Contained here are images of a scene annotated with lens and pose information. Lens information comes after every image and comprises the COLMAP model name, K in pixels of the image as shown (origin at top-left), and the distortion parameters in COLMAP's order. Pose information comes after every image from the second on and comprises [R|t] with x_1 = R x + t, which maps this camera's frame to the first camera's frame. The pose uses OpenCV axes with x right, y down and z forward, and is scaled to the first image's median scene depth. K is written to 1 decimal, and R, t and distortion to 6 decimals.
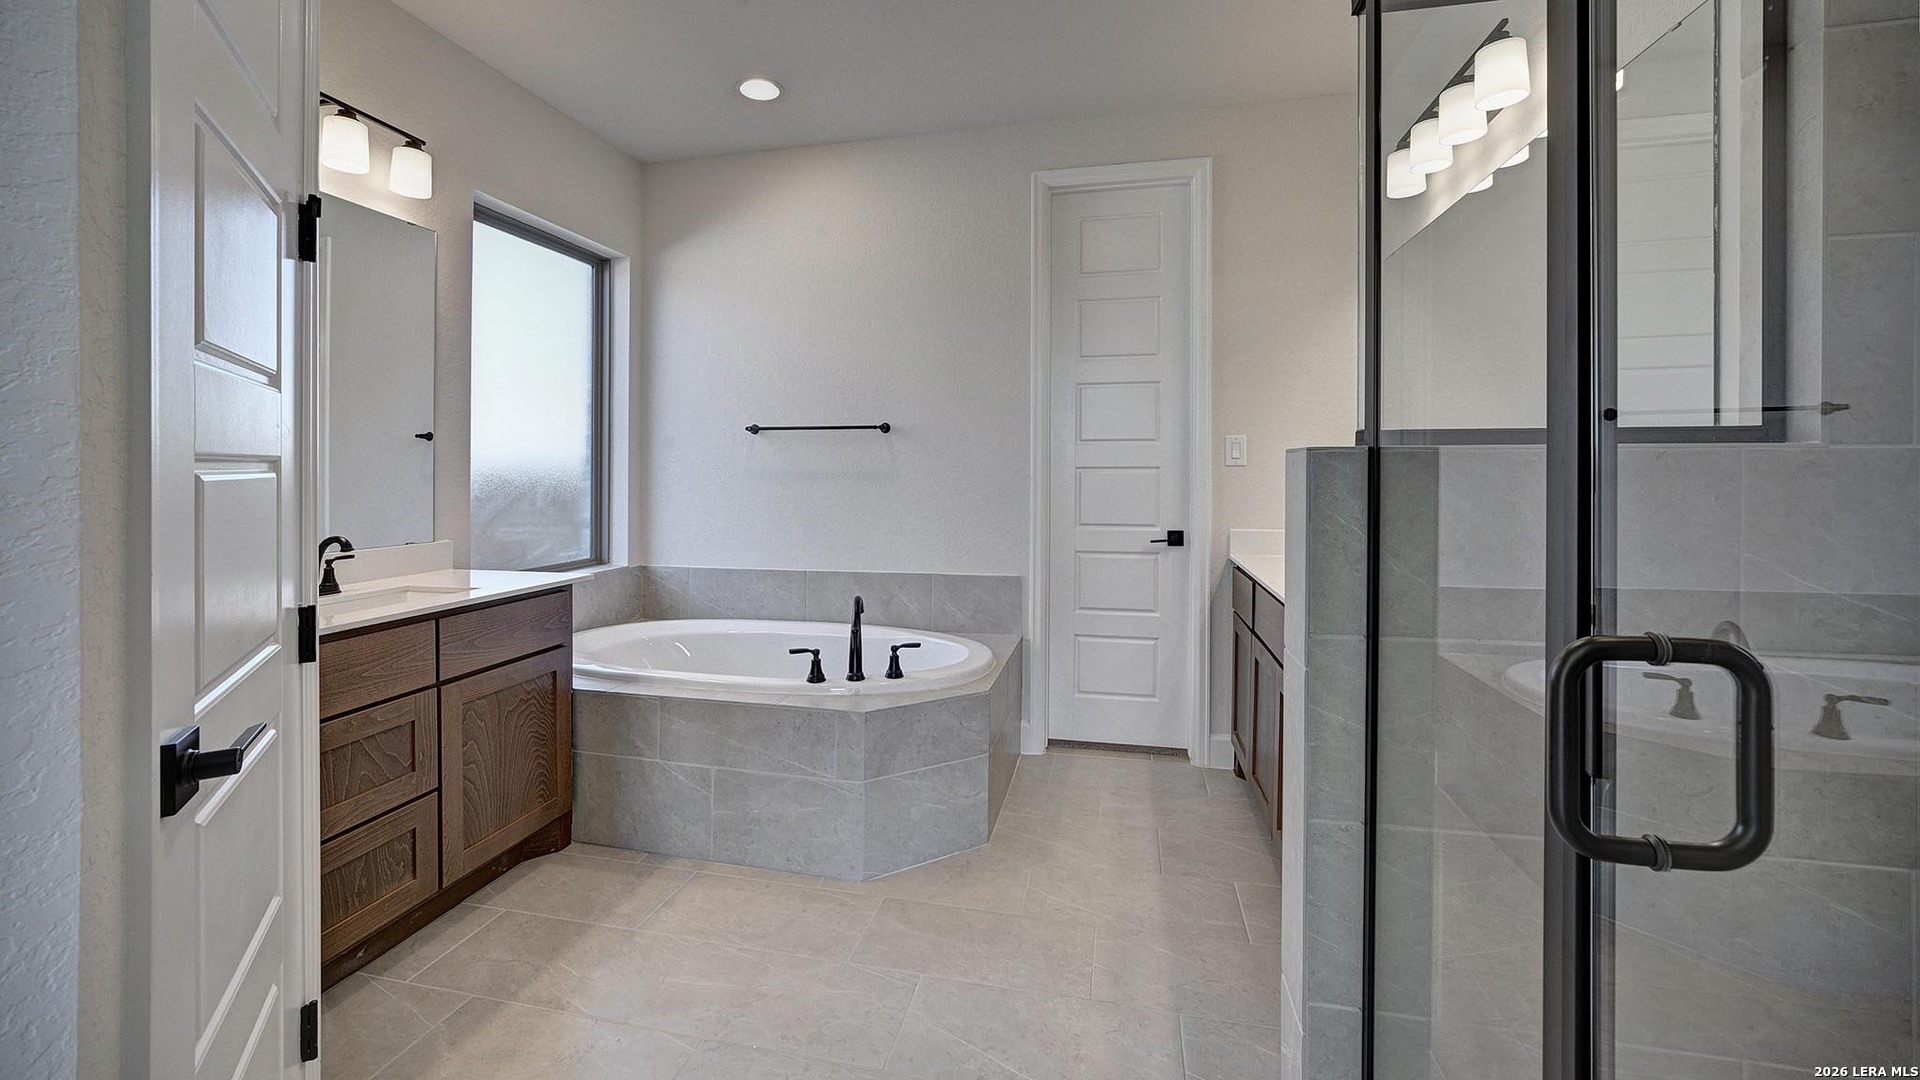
lens RADIAL K [[760.1, 0, 960.0], [0, 760.1, 540.0], [0, 0, 1]] dist [-0.000939, -0.000056]
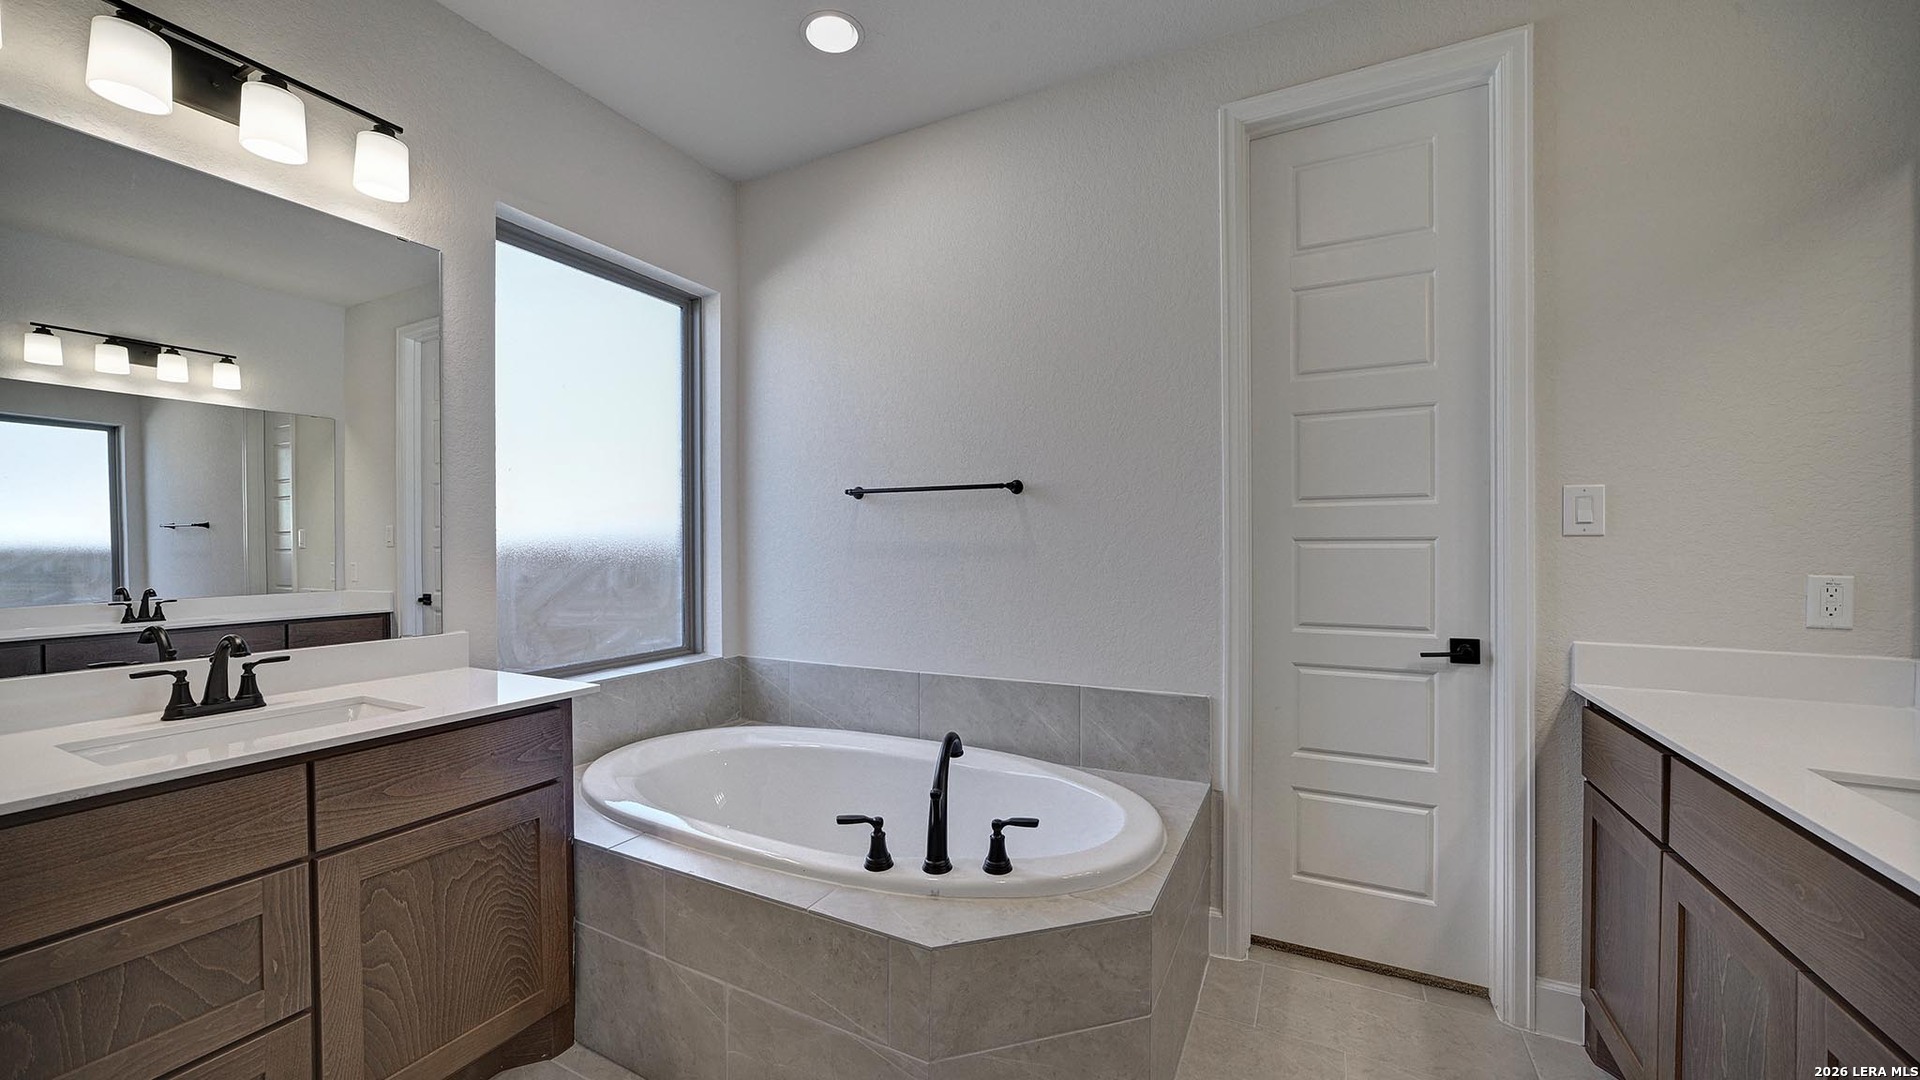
lens RADIAL K [[764.2, 0, 960.8], [0, 764.2, 550.0], [0, 0, 1]] dist [-0.027081, 0.012259]
pose [[0.970835, -0.000047, -0.239750, 0.033549], [-0.019526, 0.996662, -0.079265, -0.032305], [0.238954, 0.081634, 0.967593, 0.336217]]
